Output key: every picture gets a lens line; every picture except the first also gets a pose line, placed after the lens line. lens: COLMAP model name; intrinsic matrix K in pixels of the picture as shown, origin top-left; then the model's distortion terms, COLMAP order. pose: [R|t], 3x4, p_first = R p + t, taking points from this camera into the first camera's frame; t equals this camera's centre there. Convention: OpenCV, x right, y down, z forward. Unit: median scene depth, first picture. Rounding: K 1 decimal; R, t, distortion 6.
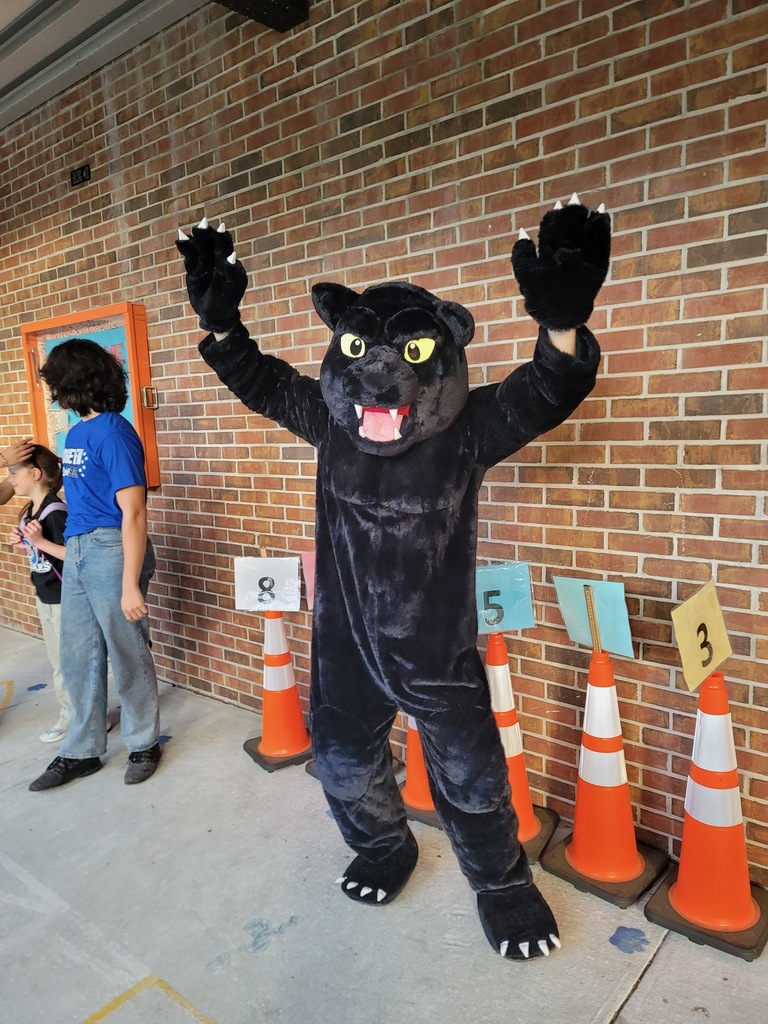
lens RADIAL K [[741.6, 0, 382.2], [0, 741.6, 536.5], [0, 0, 1]] dist [0.079854, -0.079043]
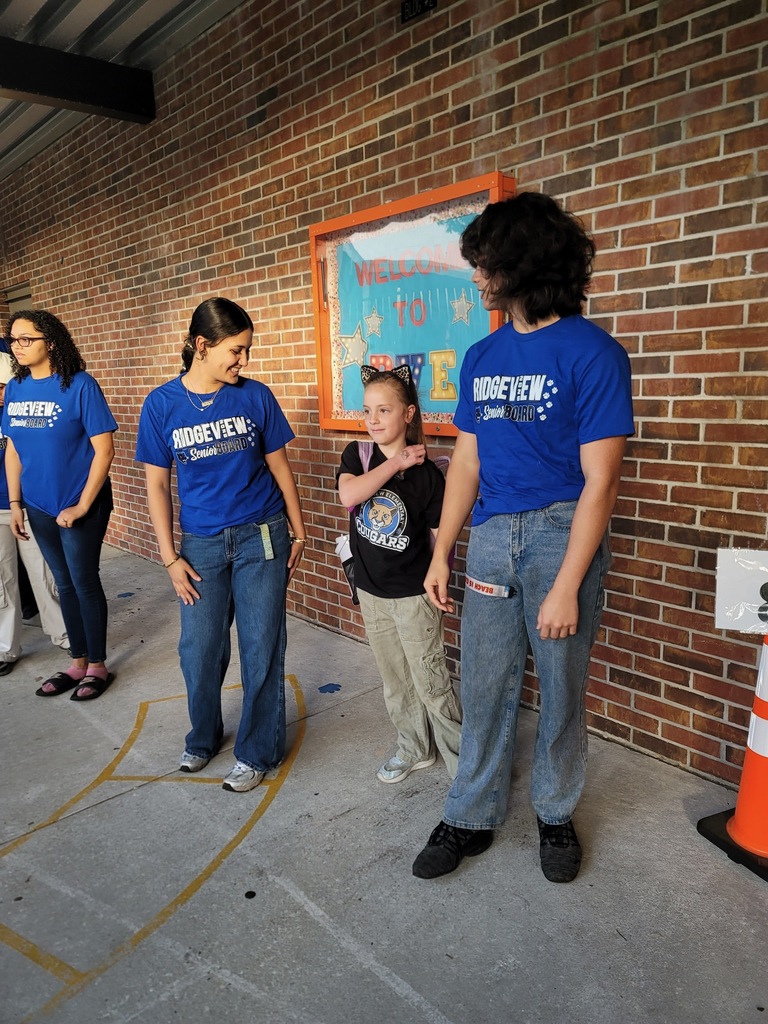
lens RADIAL K [[745.4, 0, 383.4], [0, 745.4, 530.0], [0, 0, 1]] dist [0.074354, -0.084138]
pose [[0.987274, 0.035747, -0.154956, -0.323705], [-0.027026, 0.997949, 0.058024, -0.015300], [0.156712, -0.053098, 0.986216, 0.267222]]
